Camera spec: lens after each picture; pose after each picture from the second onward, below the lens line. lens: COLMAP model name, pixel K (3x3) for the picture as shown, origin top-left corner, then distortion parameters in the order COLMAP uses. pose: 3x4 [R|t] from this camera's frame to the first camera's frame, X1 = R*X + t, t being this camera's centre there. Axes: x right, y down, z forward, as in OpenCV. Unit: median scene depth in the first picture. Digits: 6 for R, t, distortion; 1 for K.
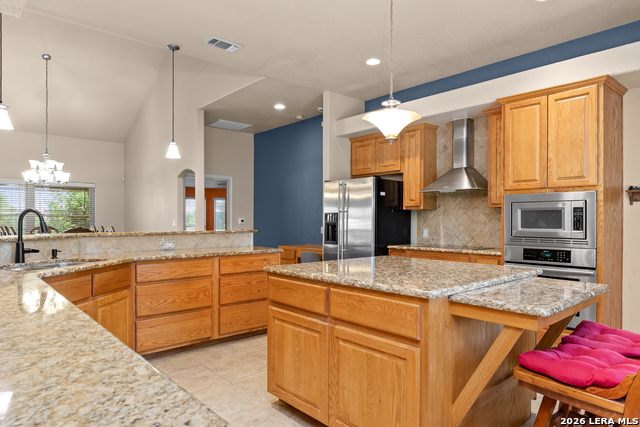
lens RADIAL K [[400.0, 0, 321.3], [0, 400.0, 213.1], [0, 0, 1]] dist [-0.003149, 0.001266]
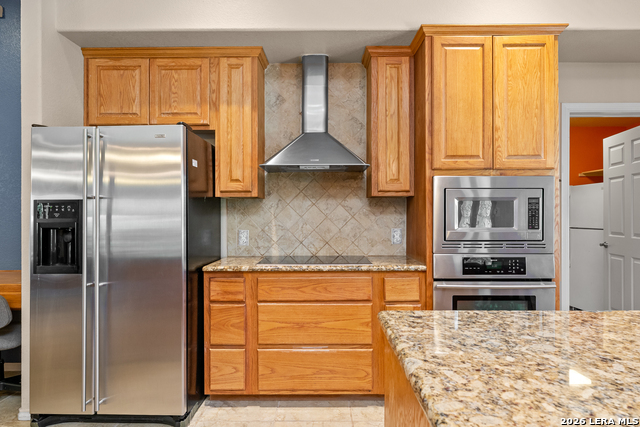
lens RADIAL K [[400.0, 0, 320.8], [0, 400.0, 215.1], [0, 0, 1]] dist [-0.003149, 0.001266]
pose [[0.674408, 0.000195, 0.738358, -0.139419], [-0.010797, 0.999896, 0.009598, 0.012844], [-0.738280, -0.014445, 0.674340, 0.693831]]
